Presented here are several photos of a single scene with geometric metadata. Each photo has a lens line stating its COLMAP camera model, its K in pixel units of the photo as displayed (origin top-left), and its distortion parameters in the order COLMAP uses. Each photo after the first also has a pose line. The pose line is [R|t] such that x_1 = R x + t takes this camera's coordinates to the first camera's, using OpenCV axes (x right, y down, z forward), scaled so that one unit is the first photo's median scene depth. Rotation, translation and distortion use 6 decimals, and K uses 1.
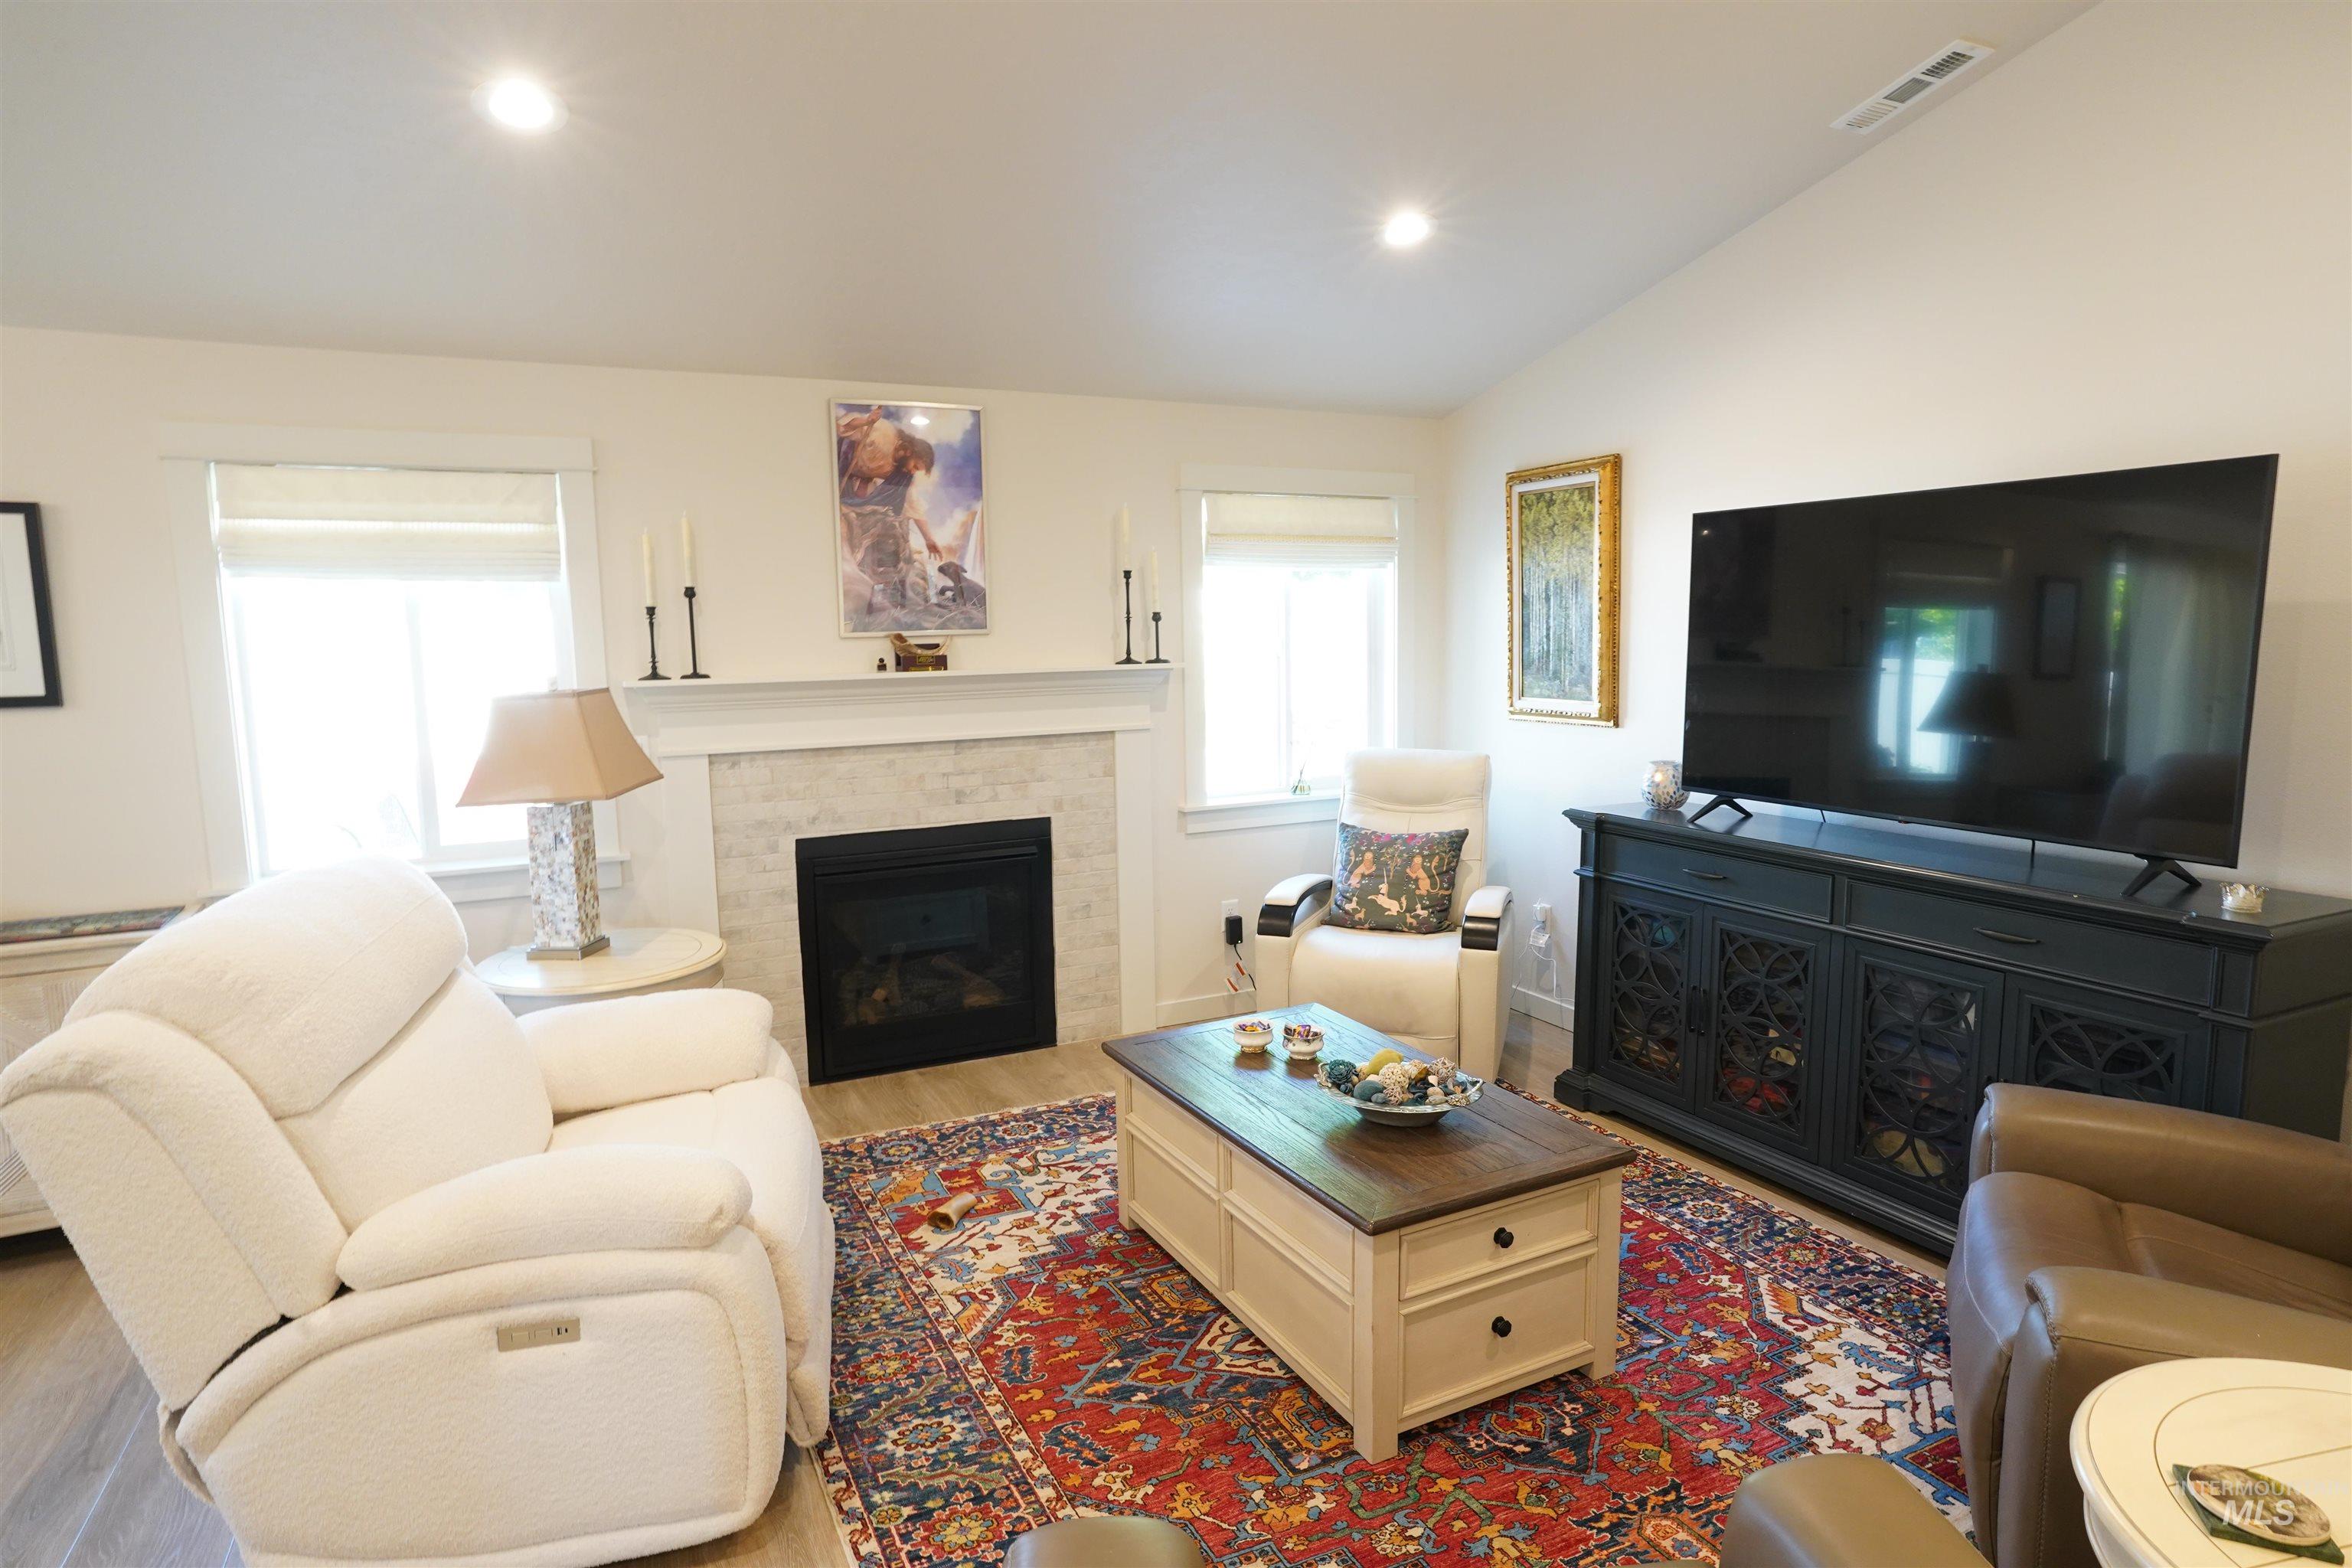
lens RADIAL K [[1301.9, 0, 1173.1], [0, 1301.9, 782.0], [0, 0, 1]] dist [-0.042568, -0.000004]
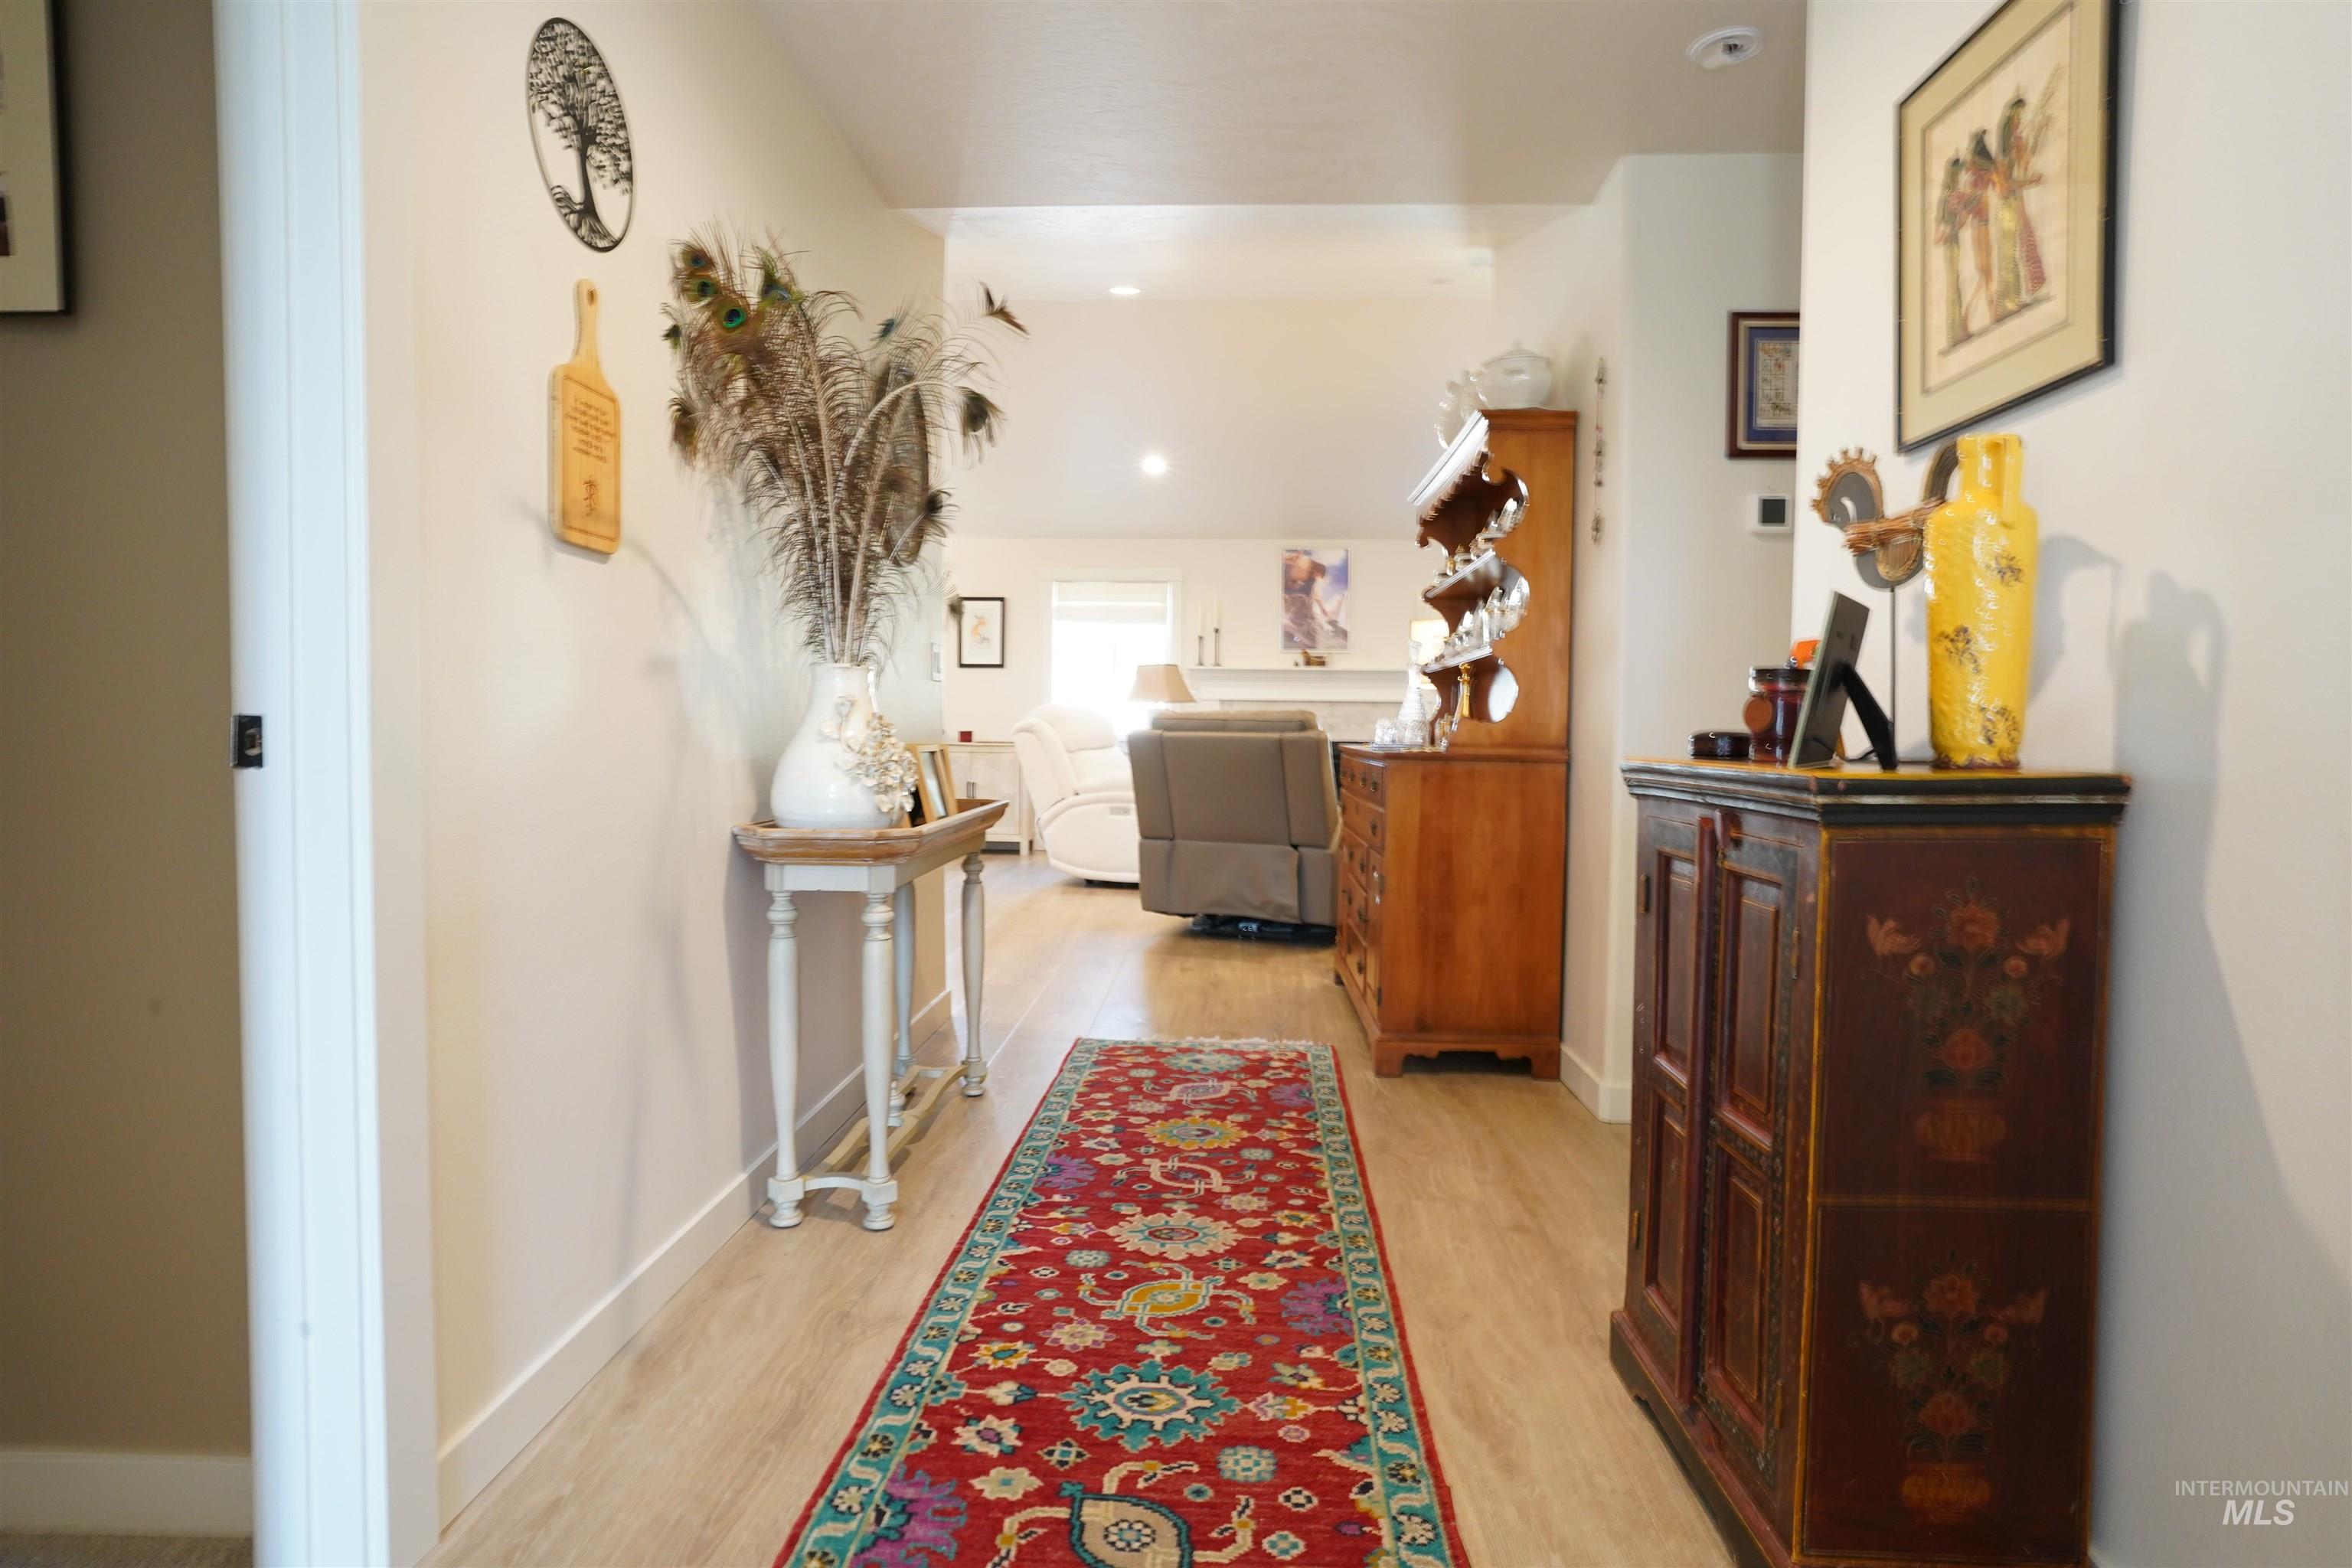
lens RADIAL K [[1301.9, 0, 1177.9], [0, 1301.9, 782.0], [0, 0, 1]] dist [-0.042568, -0.000004]
pose [[0.881169, 0.042348, -0.470901, 0.653272], [-0.076999, 0.995538, -0.054555, 0.248412], [0.466489, 0.084331, 0.880498, -1.042310]]
